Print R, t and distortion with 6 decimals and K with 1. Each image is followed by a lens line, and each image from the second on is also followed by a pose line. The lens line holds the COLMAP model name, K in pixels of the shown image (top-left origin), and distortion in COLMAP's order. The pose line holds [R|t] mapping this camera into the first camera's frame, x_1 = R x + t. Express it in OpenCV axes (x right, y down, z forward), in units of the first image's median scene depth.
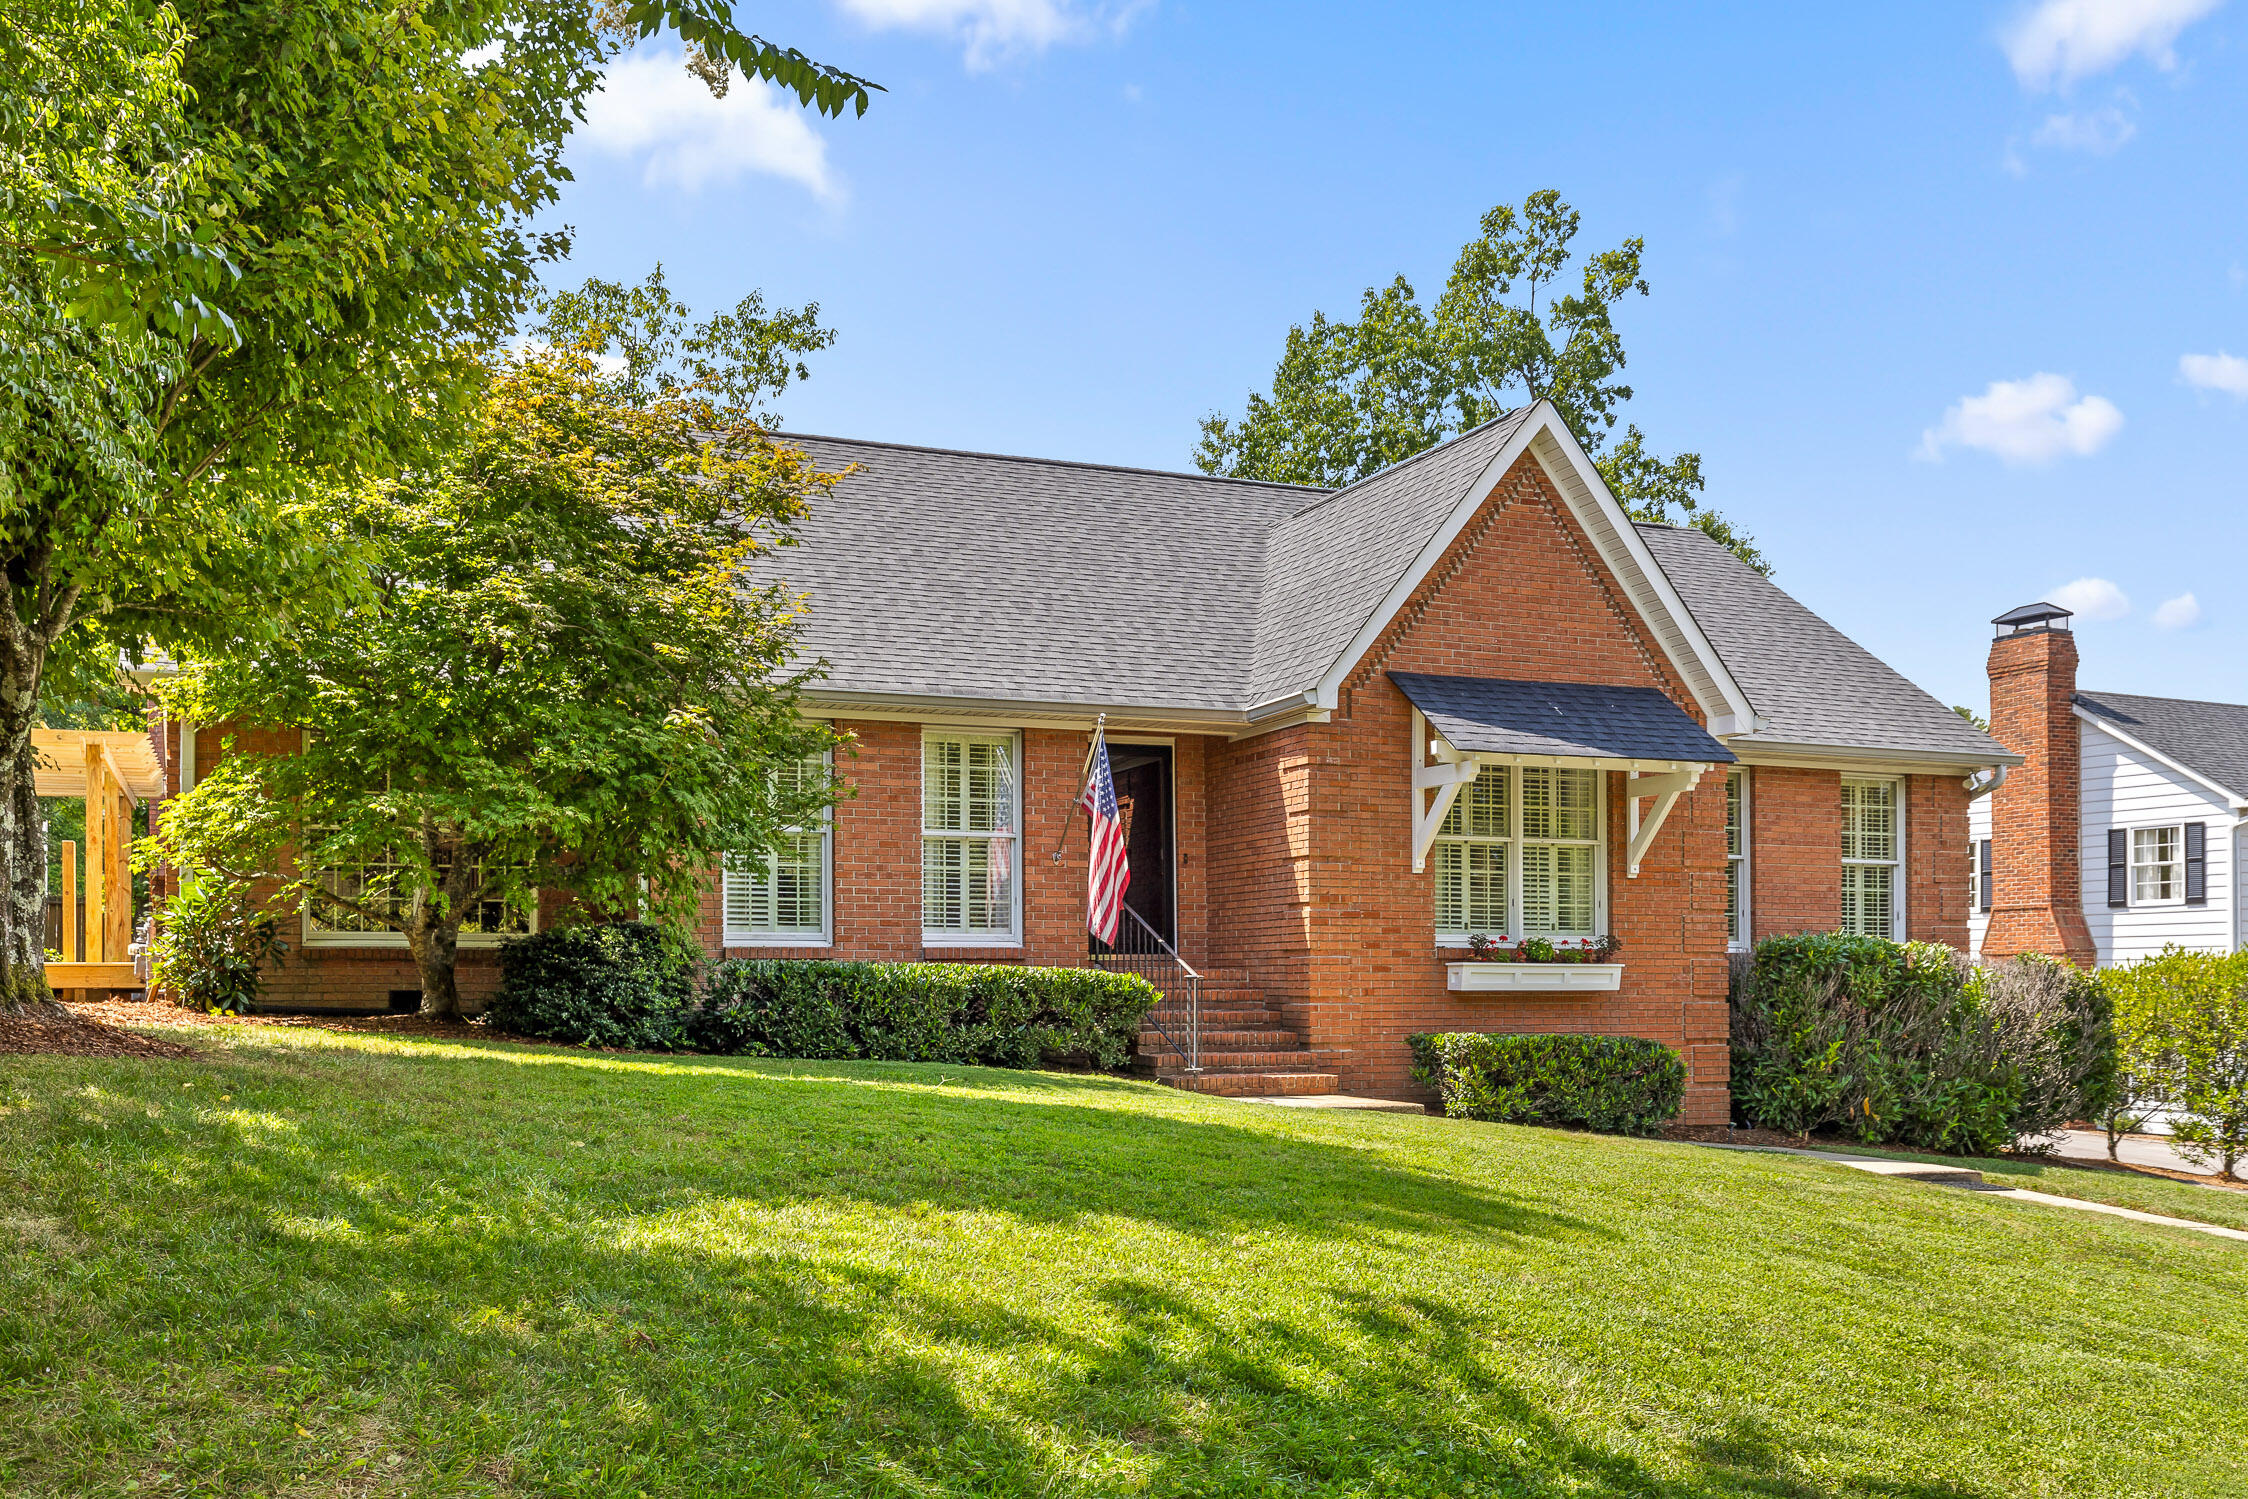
lens RADIAL K [[2058.7, 0, 1078.2], [0, 2058.7, 963.0], [0, 0, 1]] dist [0.015116, 0.000000]
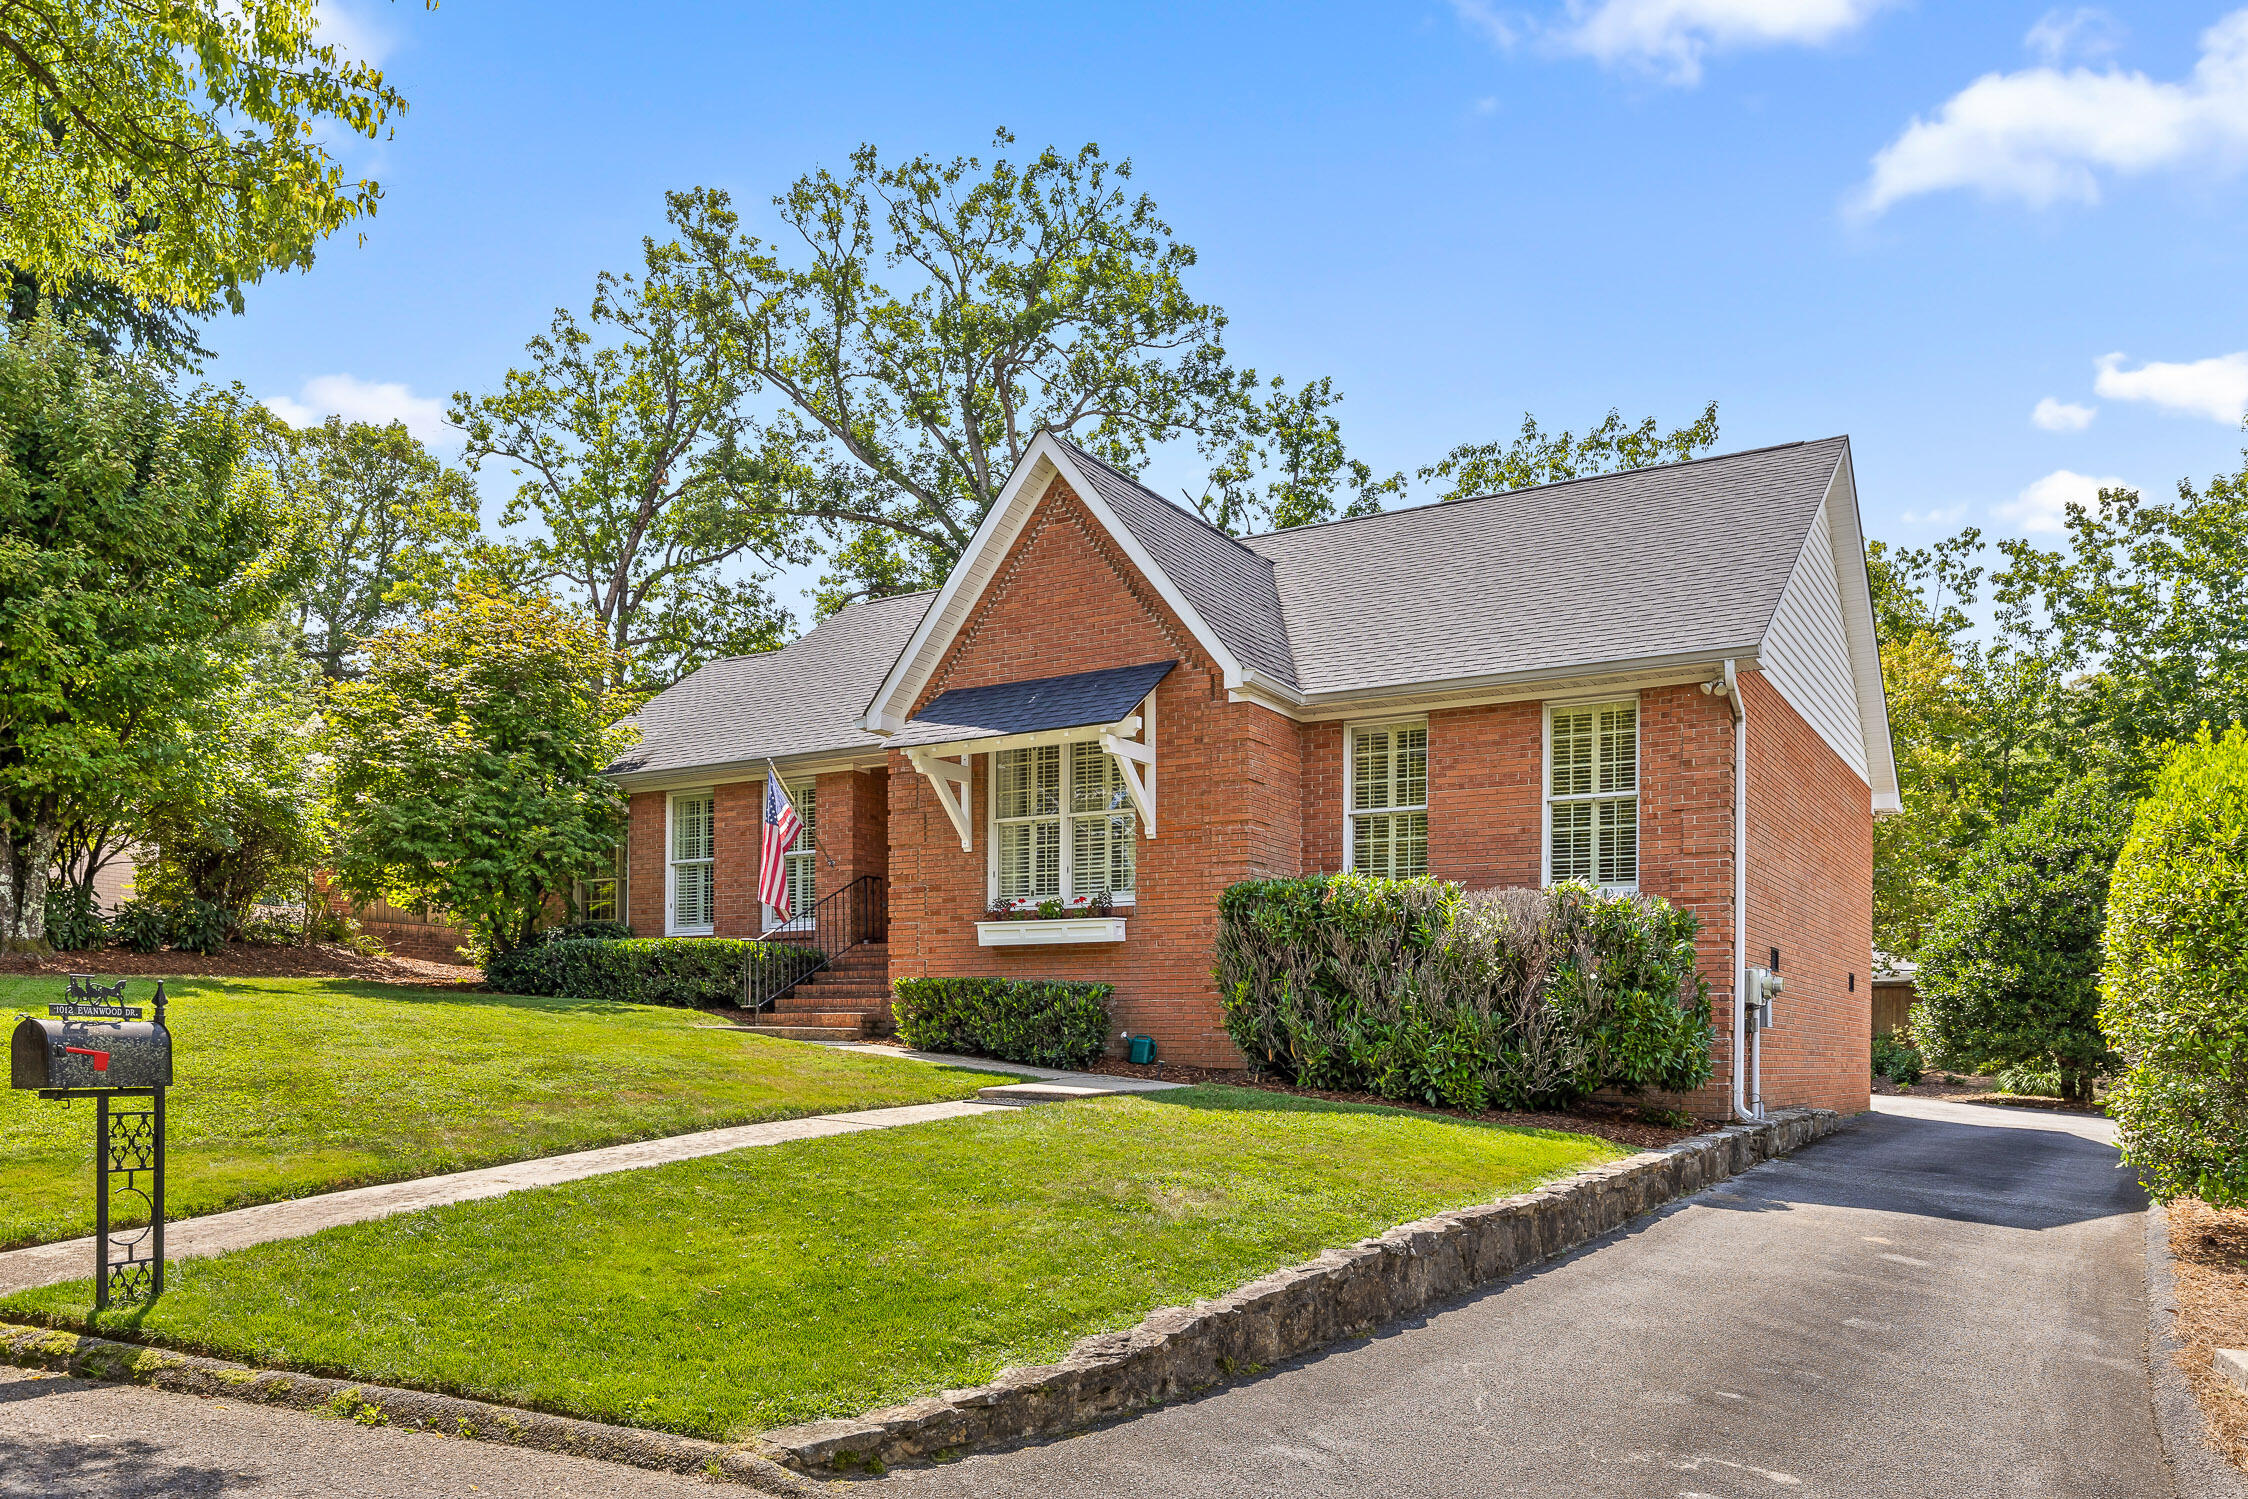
lens RADIAL K [[1622.6, 0, 1100.7], [0, 1622.6, 1059.0], [0, 0, 1]] dist [0.004824, 0.003611]
pose [[0.601882, 0.010521, -0.798516, 0.986835], [0.002737, 0.999880, 0.015237, 0.065325], [0.798580, -0.011357, 0.601781, 0.483068]]
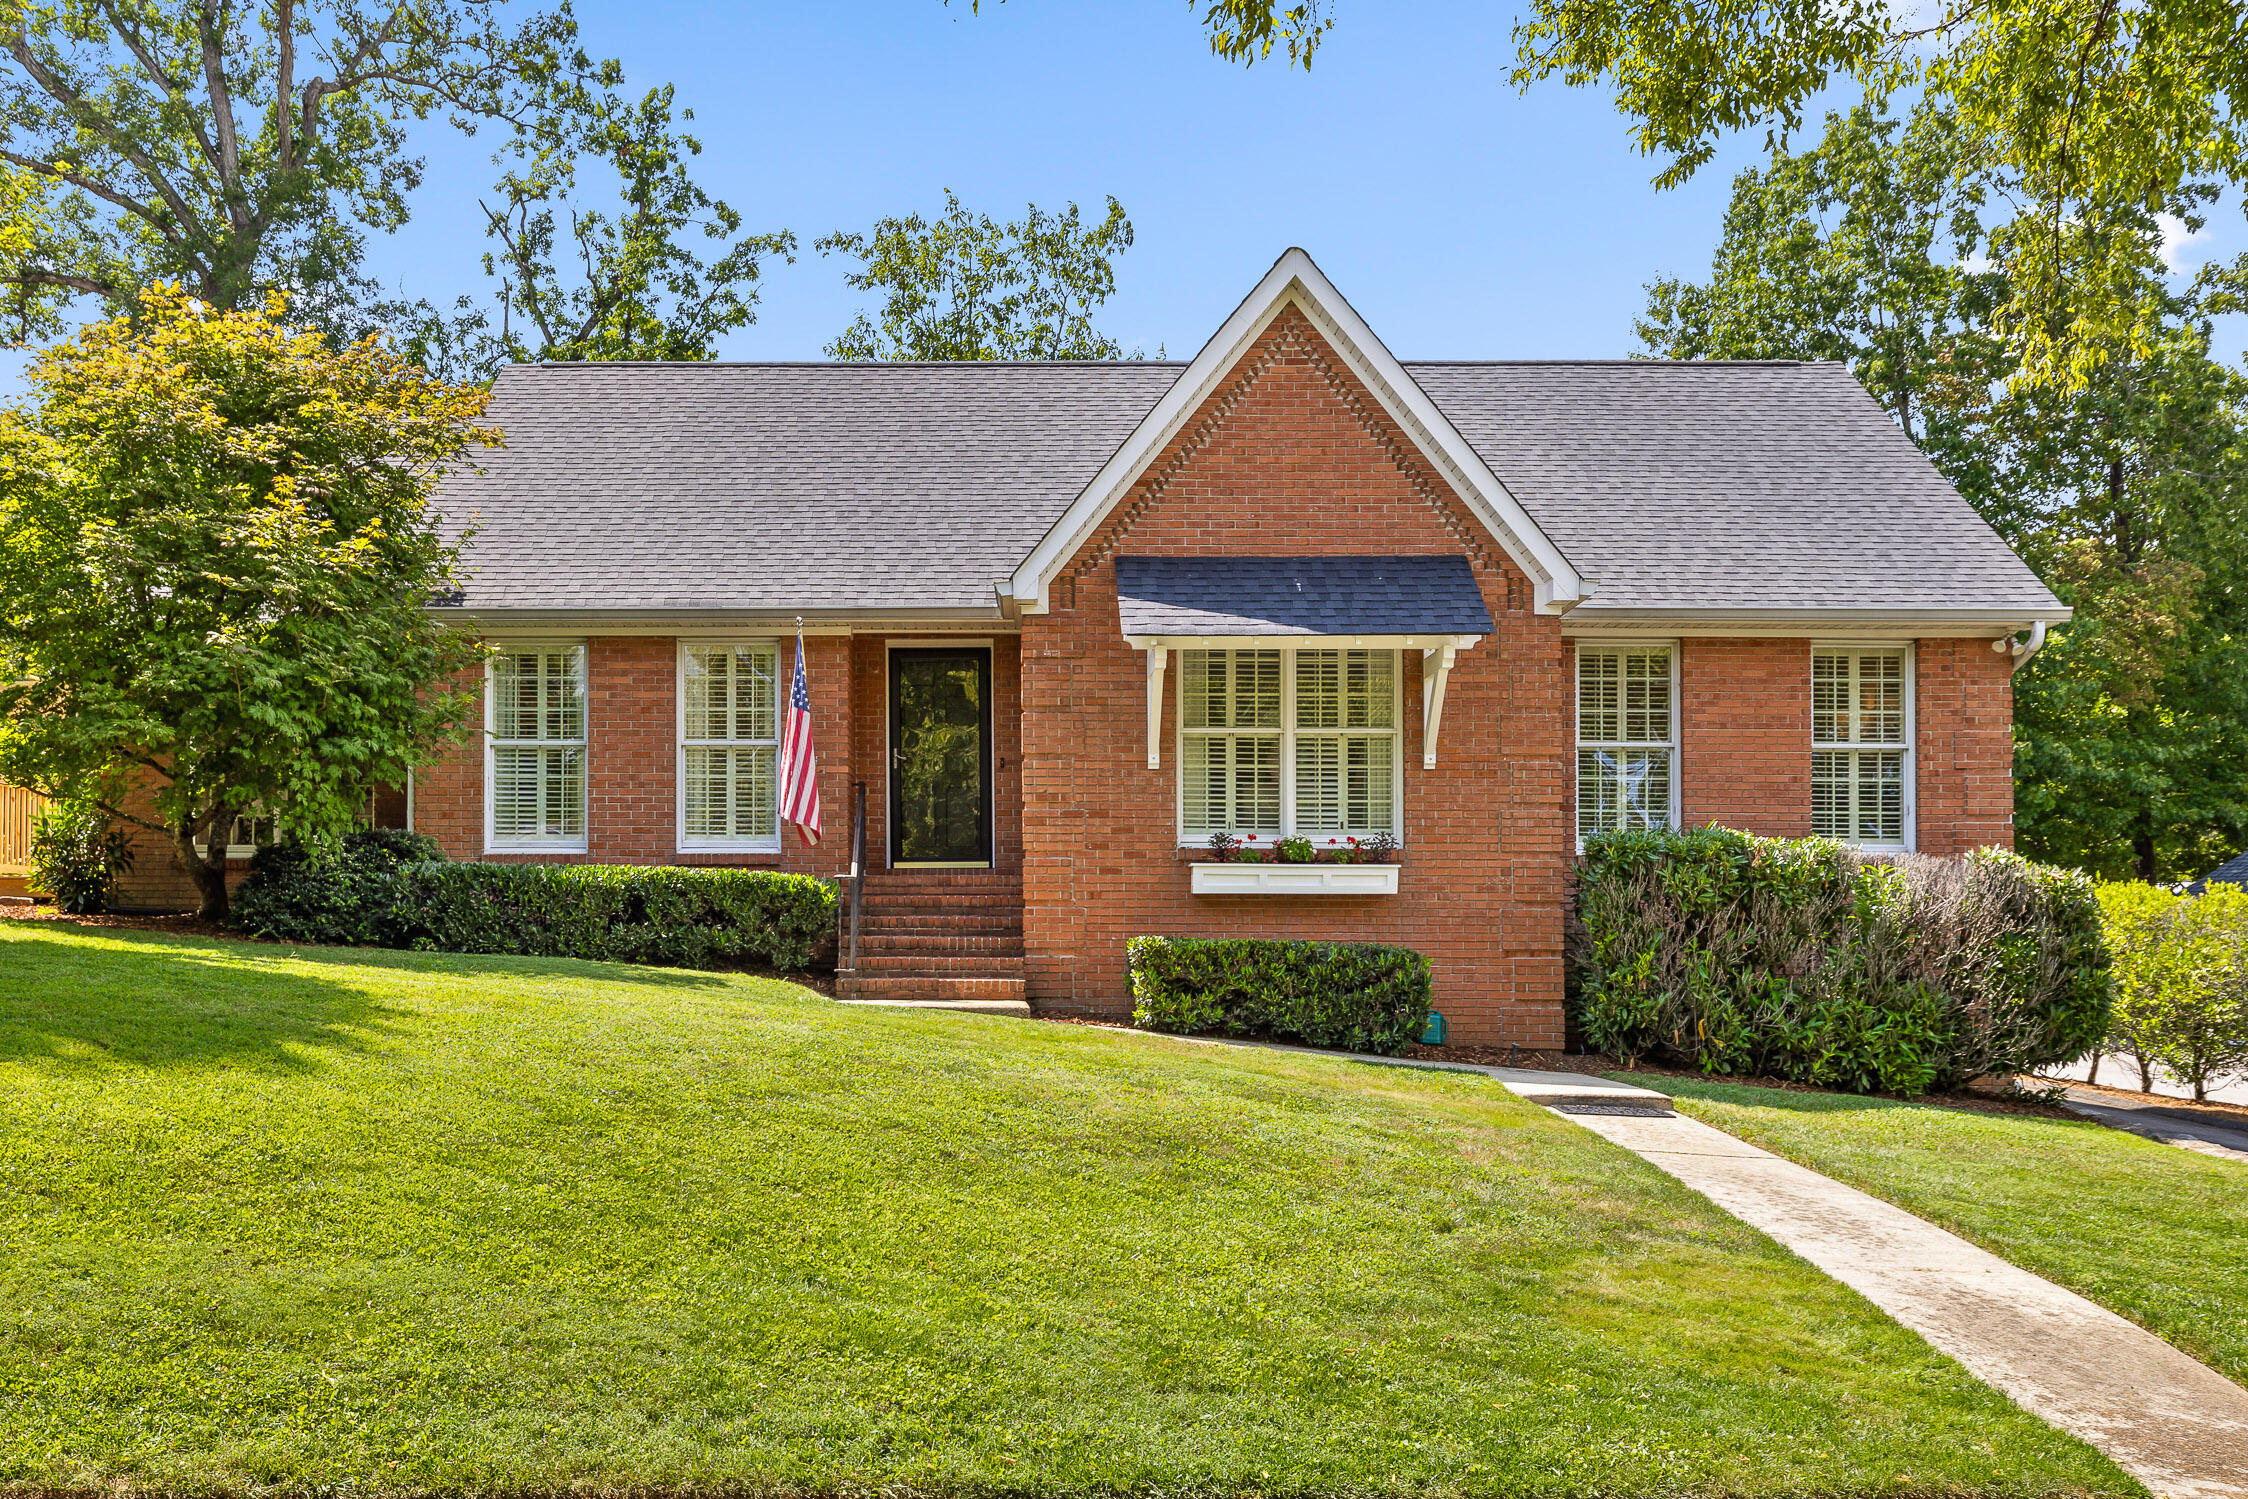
lens RADIAL K [[2168.2, 0, 931.5], [0, 2168.2, 935.8], [0, 0, 1]] dist [-0.001580, 0.000000]
pose [[0.914968, 0.003657, -0.403509, 0.473254], [0.000579, 0.999946, 0.010376, 0.022249], [0.403526, -0.009728, 0.914917, 0.052725]]
